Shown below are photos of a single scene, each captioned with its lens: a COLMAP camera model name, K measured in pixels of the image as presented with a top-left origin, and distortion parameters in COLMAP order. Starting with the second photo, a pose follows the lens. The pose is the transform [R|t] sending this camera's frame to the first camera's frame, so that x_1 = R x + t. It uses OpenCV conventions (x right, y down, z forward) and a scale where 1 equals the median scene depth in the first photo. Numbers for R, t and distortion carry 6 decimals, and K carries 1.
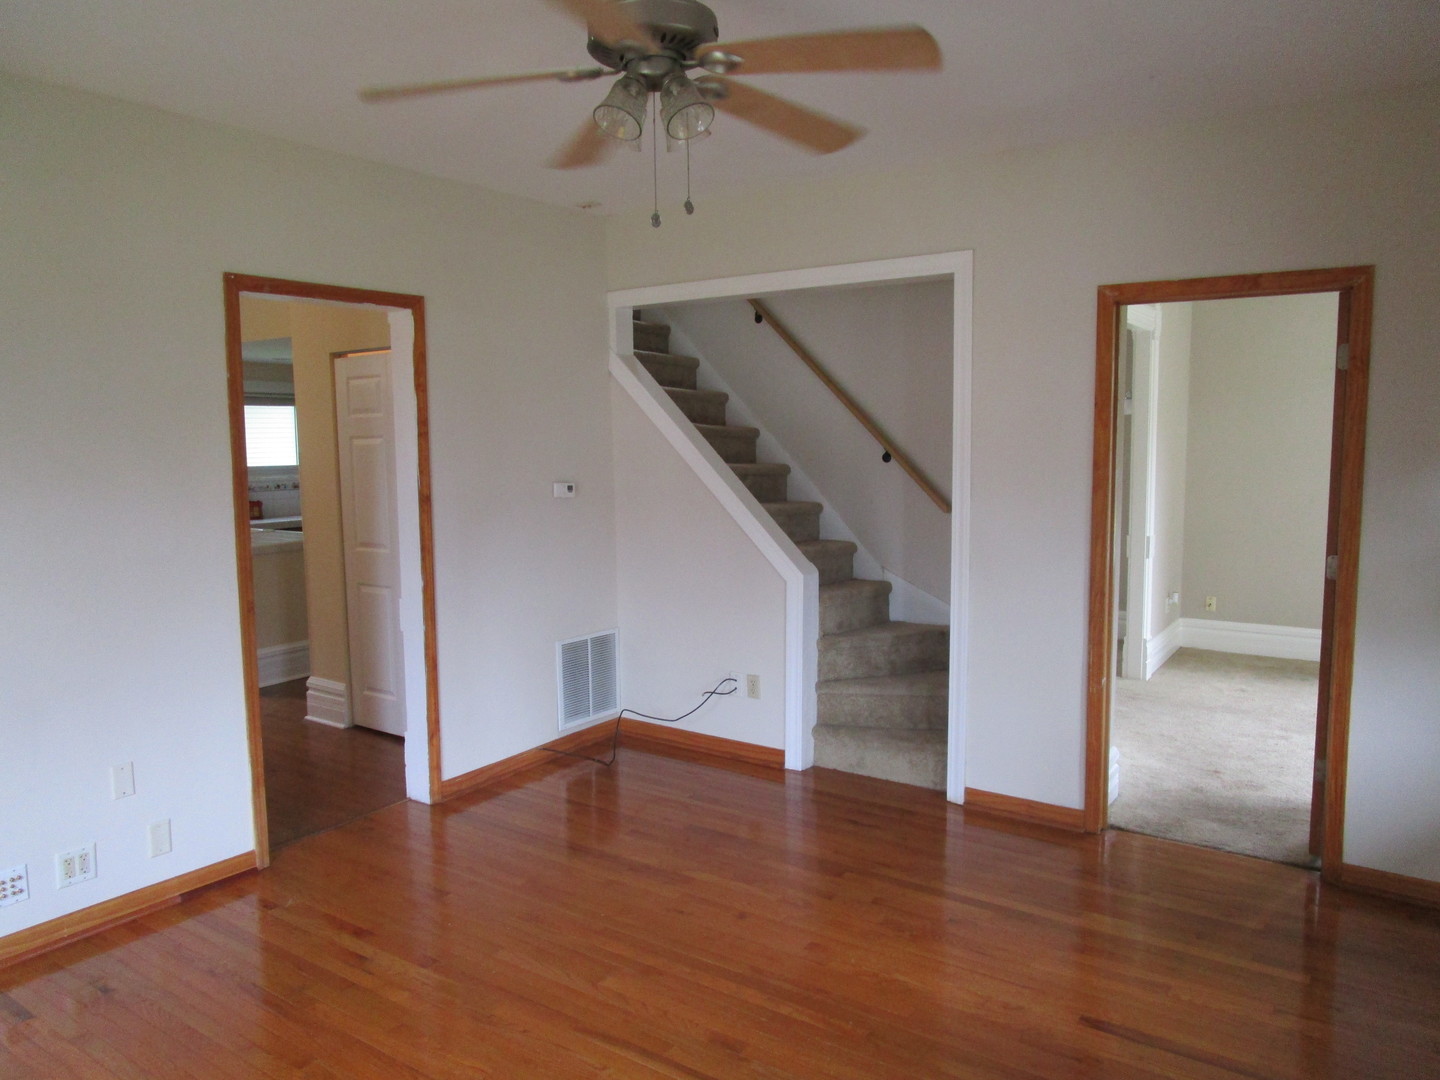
lens RADIAL K [[1040.4, 0, 717.5], [0, 1040.4, 534.4], [0, 0, 1]] dist [-0.001909, 0.000453]
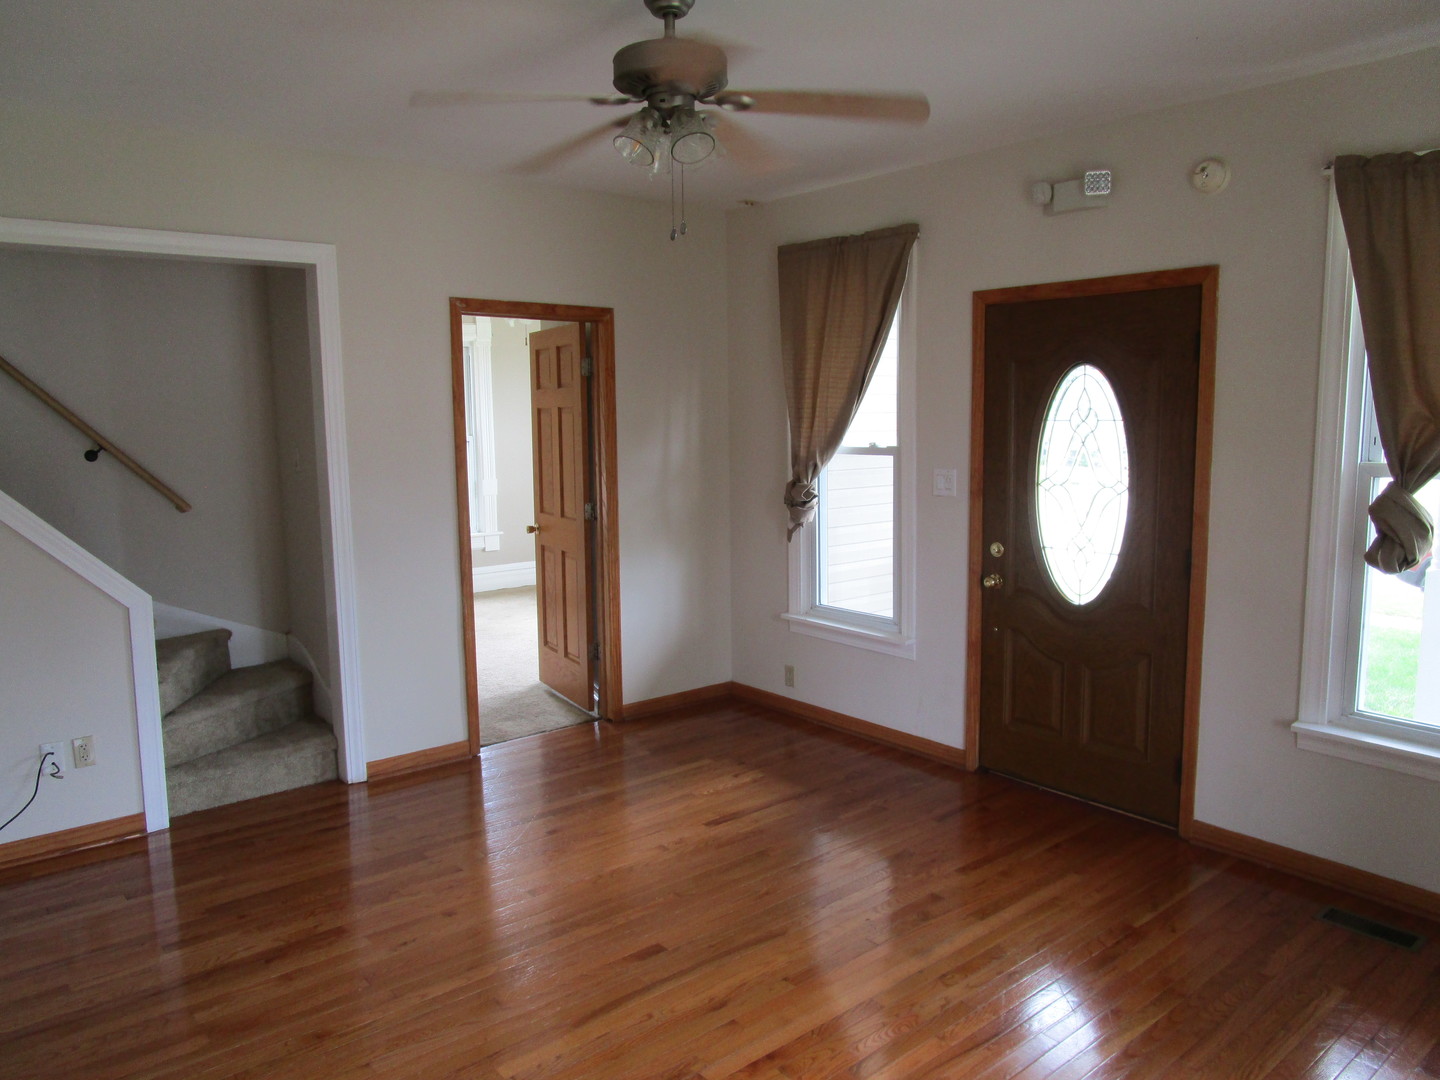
lens RADIAL K [[1040.4, 0, 707.0], [0, 1040.4, 532.5], [0, 0, 1]] dist [-0.001909, 0.000453]
pose [[0.285898, -0.117627, 0.951013, -0.611417], [0.106160, 0.990216, 0.090562, -0.043401], [-0.952362, 0.075068, 0.295588, 0.336032]]
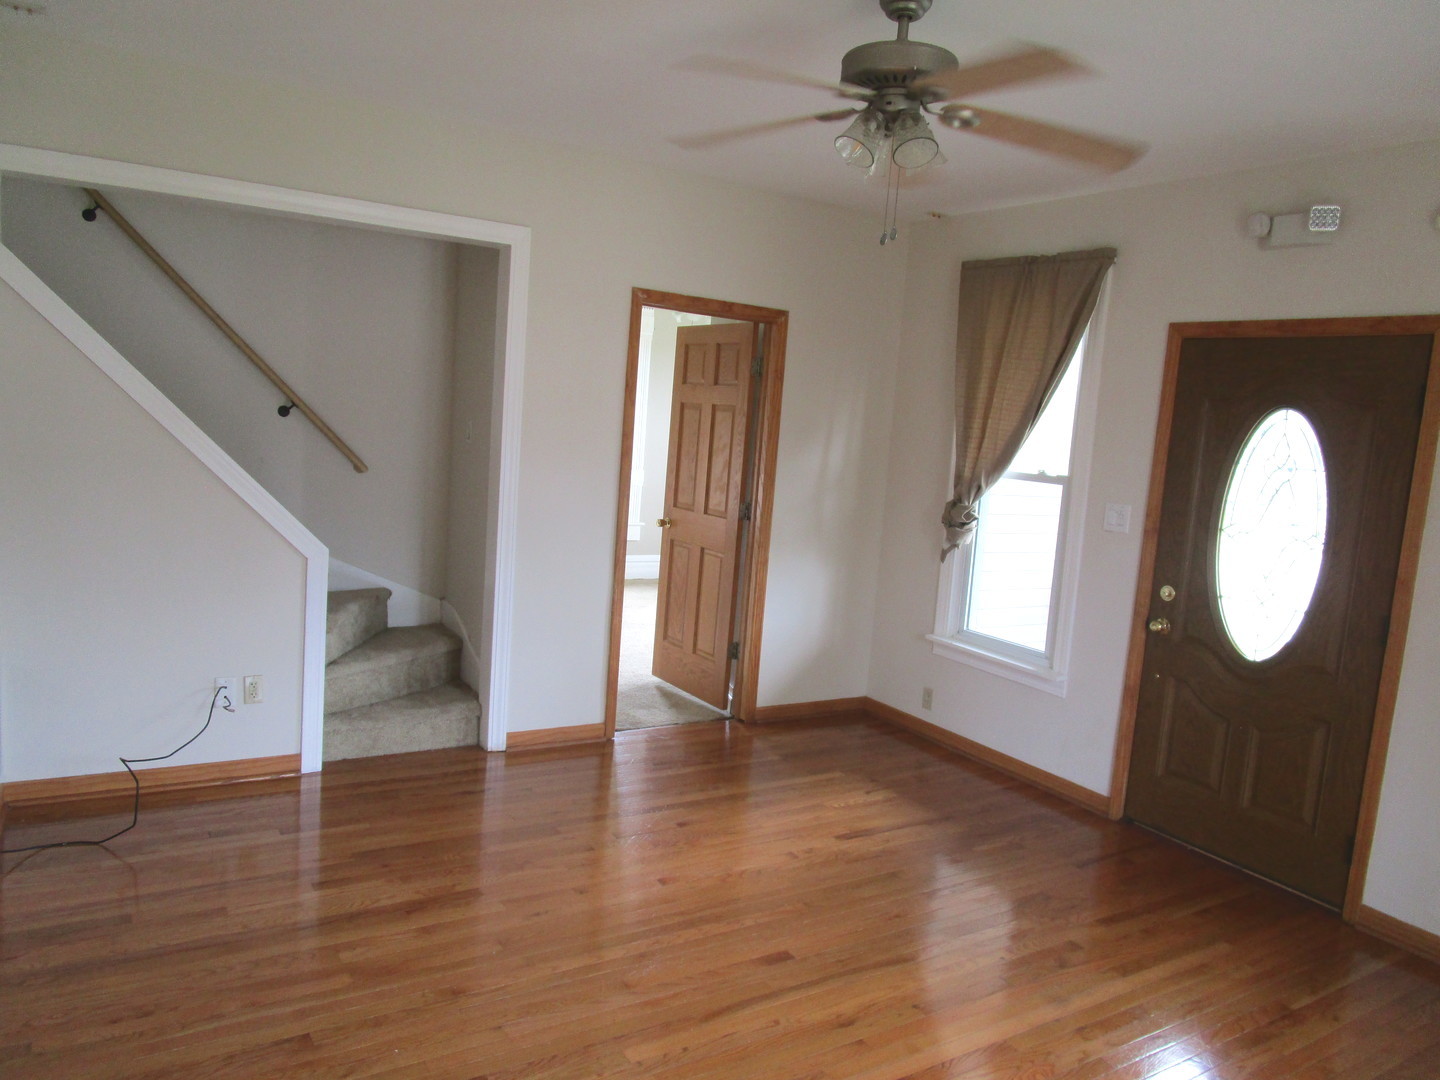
lens RADIAL K [[1040.4, 0, 712.4], [0, 1040.4, 533.4], [0, 0, 1]] dist [-0.001909, 0.000453]
pose [[0.401299, -0.076795, 0.912722, -0.618803], [0.012748, 0.996851, 0.078269, -0.041914], [-0.915858, -0.019773, 0.401014, 0.367824]]
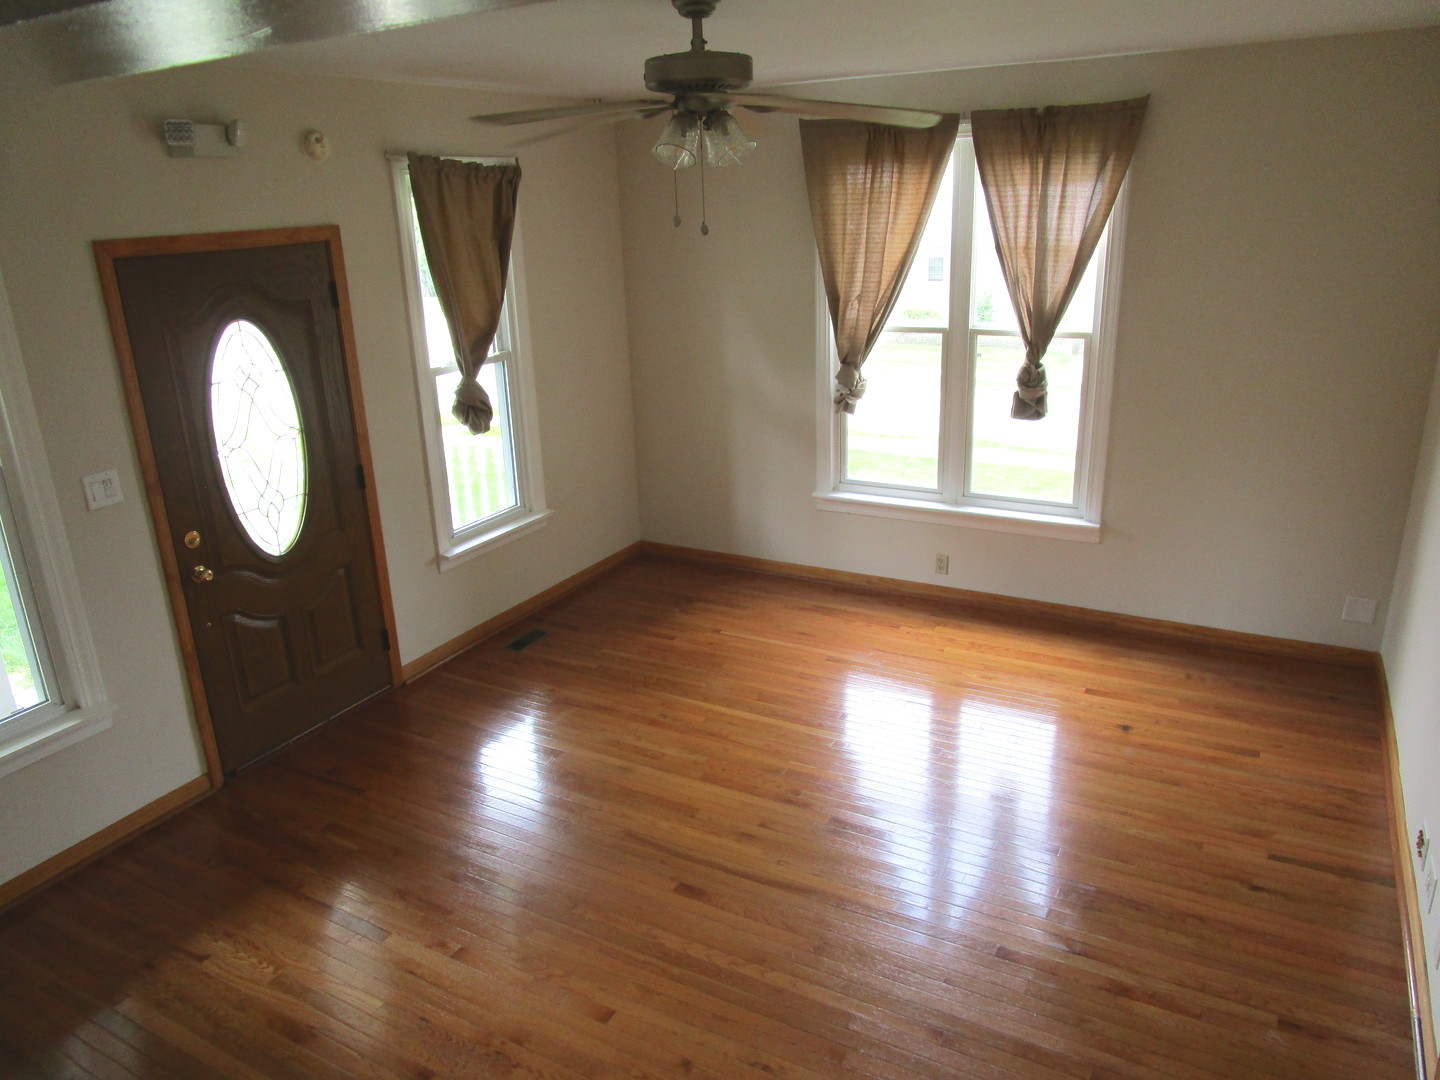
lens RADIAL K [[1040.4, 0, 718.7], [0, 1040.4, 533.6], [0, 0, 1]] dist [-0.001909, 0.000453]
pose [[-0.995995, 0.062483, -0.063951, 0.020388], [0.030549, 0.910044, 0.413384, -0.257723], [0.084028, 0.409775, -0.908308, 1.187148]]
